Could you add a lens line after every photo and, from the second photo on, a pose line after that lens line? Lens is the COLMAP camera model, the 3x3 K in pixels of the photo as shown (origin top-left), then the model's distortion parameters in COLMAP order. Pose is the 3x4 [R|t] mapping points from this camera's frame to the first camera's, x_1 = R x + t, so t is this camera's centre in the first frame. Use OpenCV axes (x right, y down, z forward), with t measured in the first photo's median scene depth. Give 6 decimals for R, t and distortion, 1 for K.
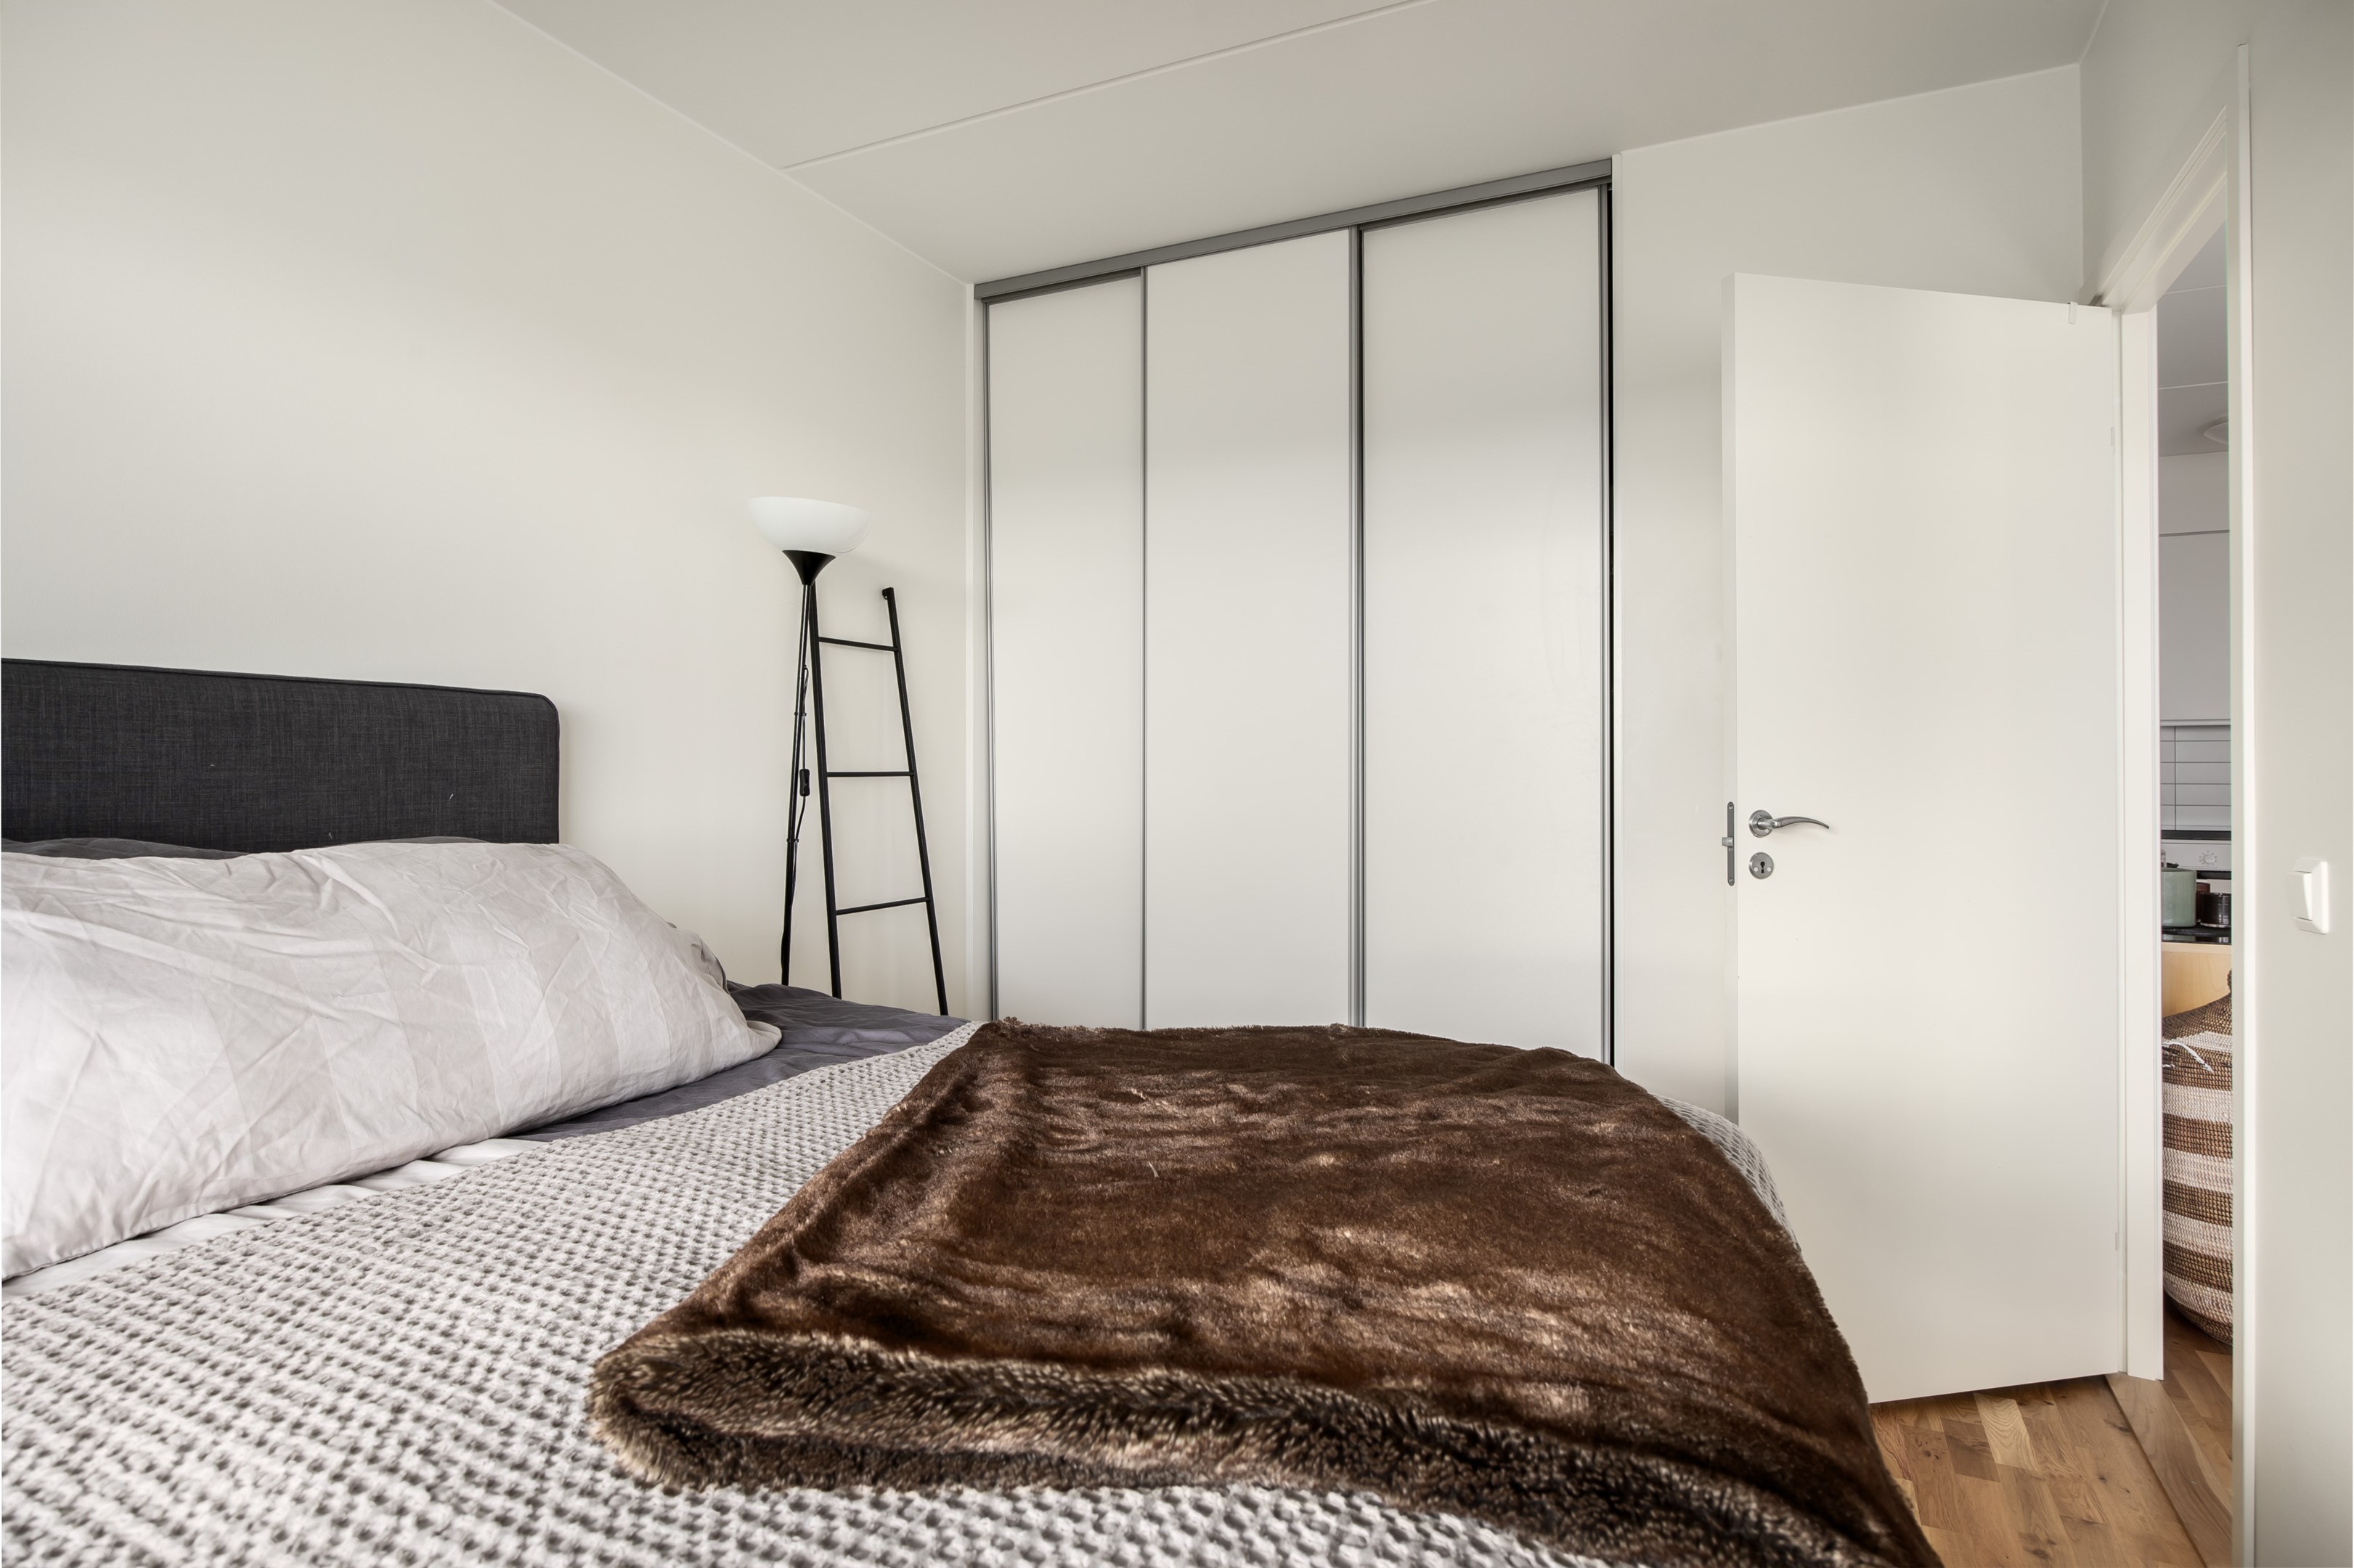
lens RADIAL K [[1268.8, 0, 1176.1], [0, 1268.8, 775.9], [0, 0, 1]] dist [-0.002865, -0.000860]
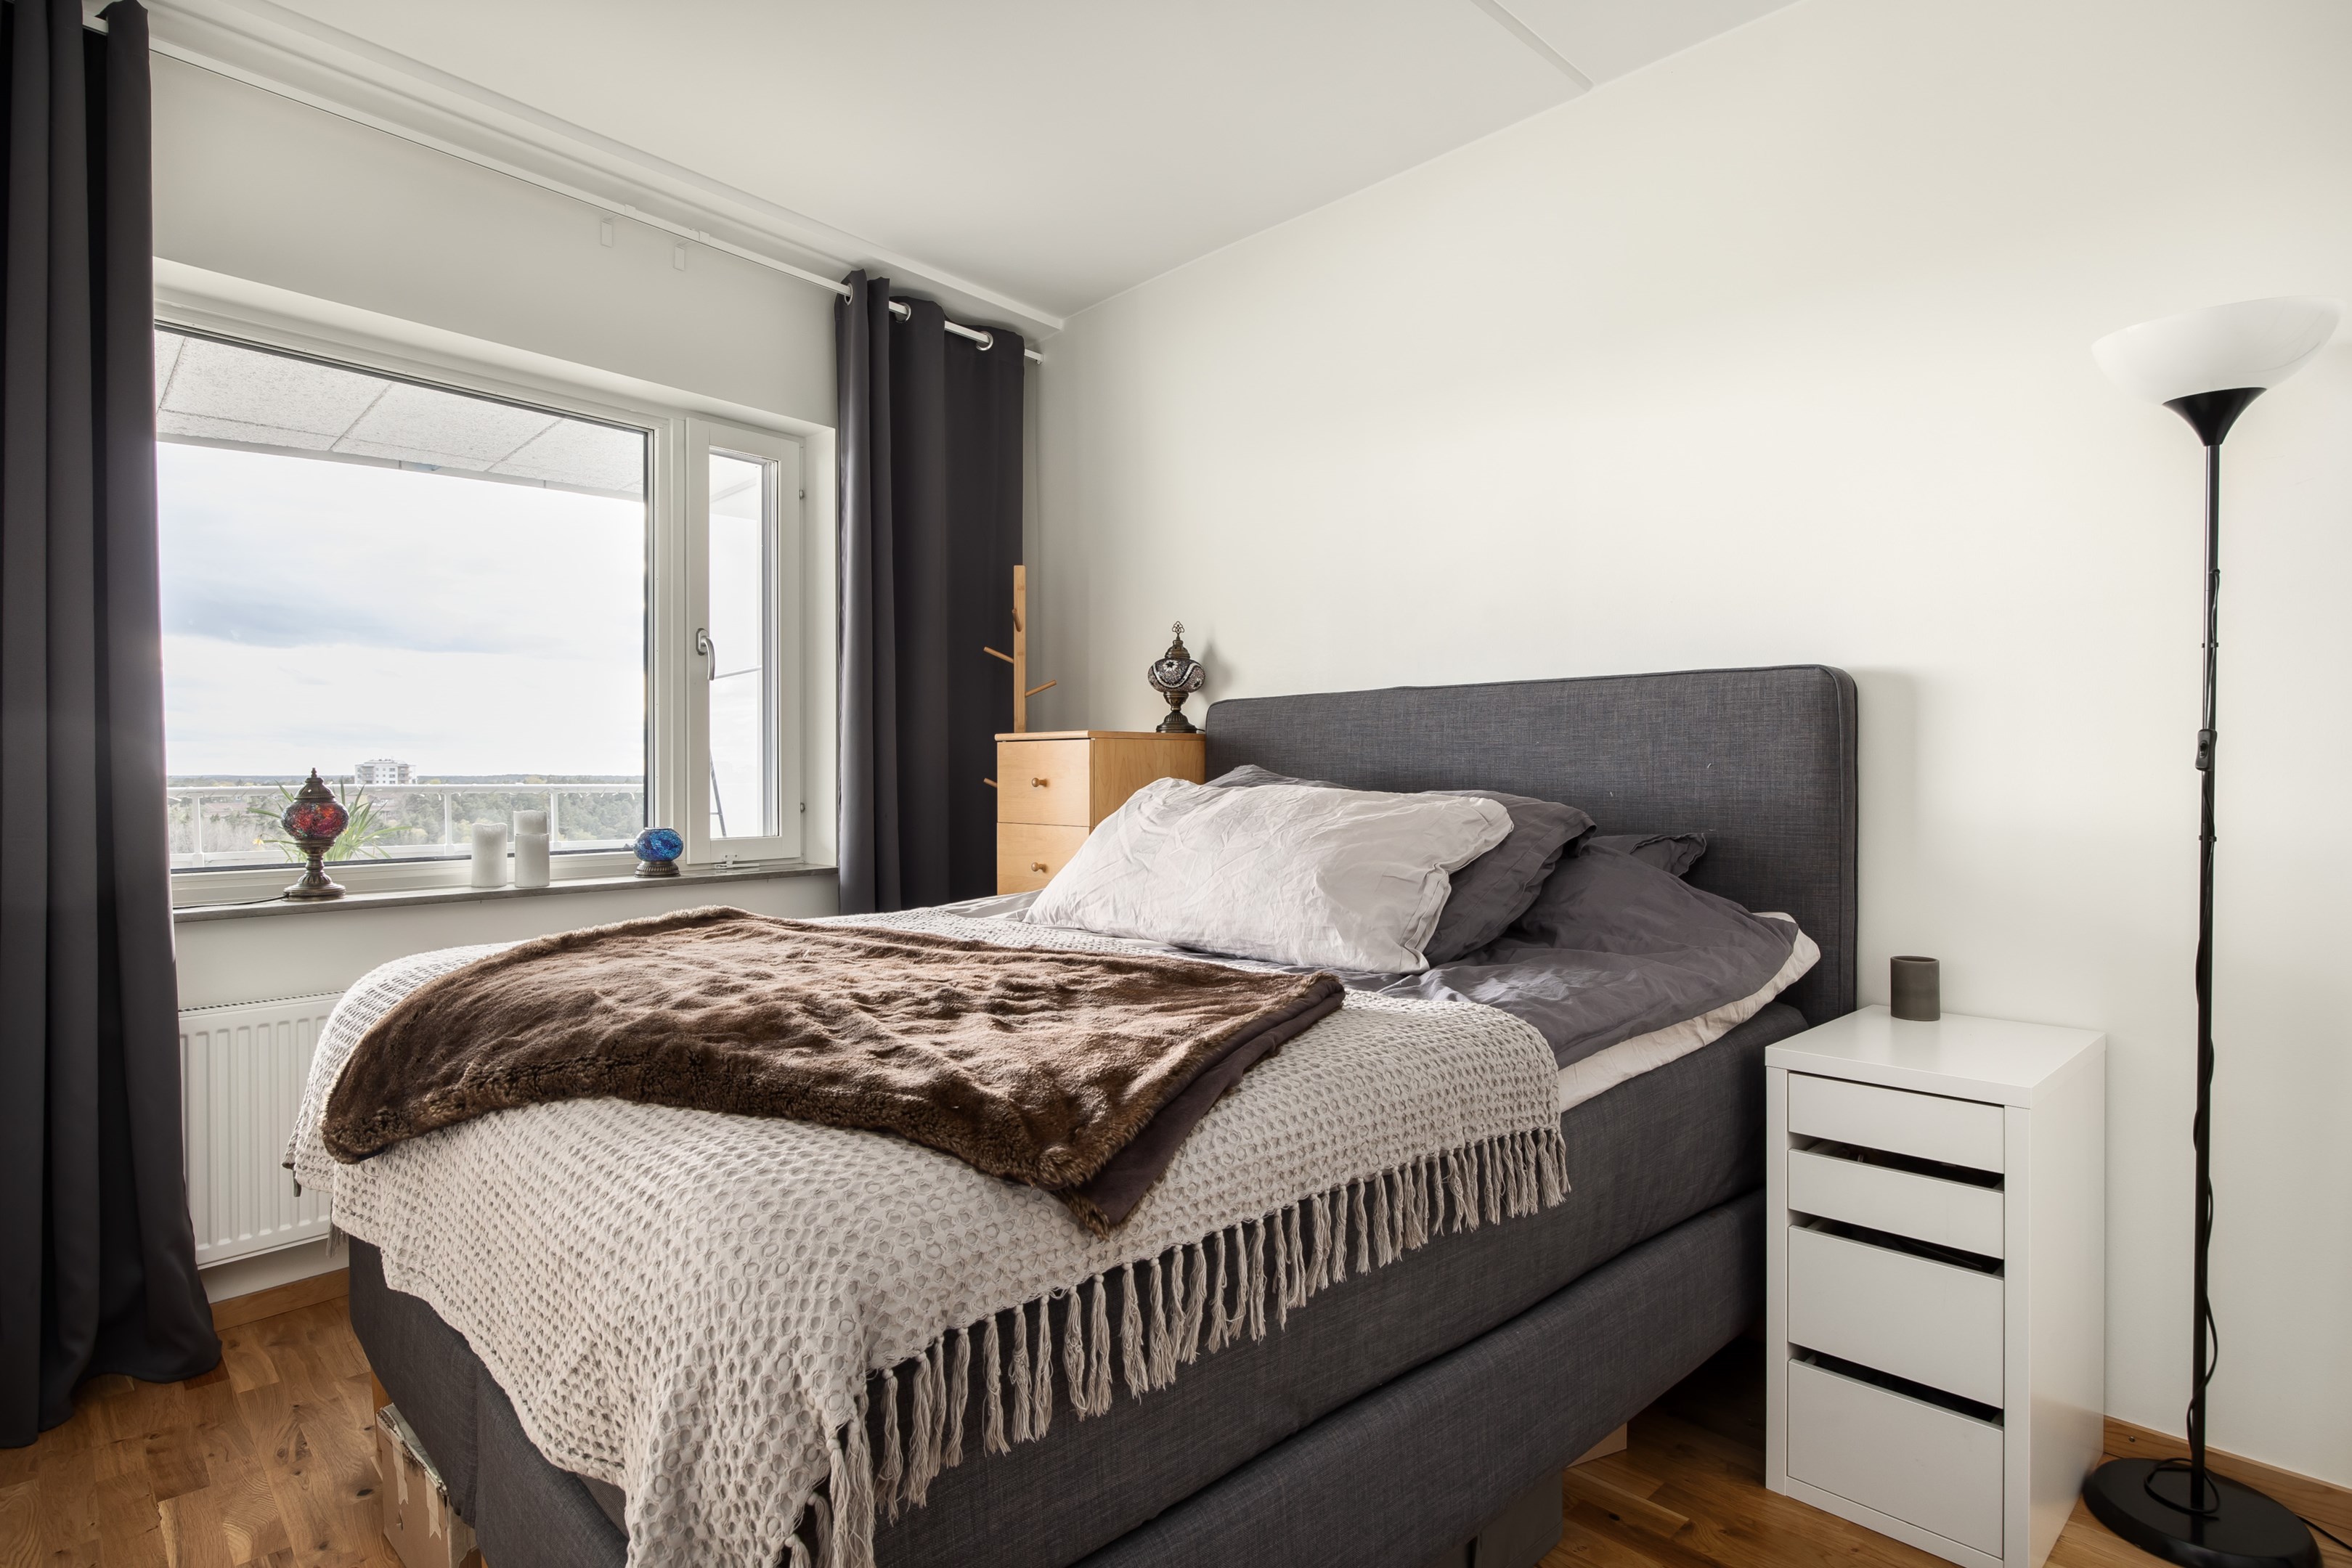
lens RADIAL K [[1267.7, 0, 1172.8], [0, 1267.7, 778.7], [0, 0, 1]] dist [-0.002865, -0.000860]
pose [[-0.358940, 0.009327, -0.933314, 0.680485], [-0.000245, 0.999949, 0.010087, 0.017007], [0.933361, 0.003849, -0.358920, 0.973804]]
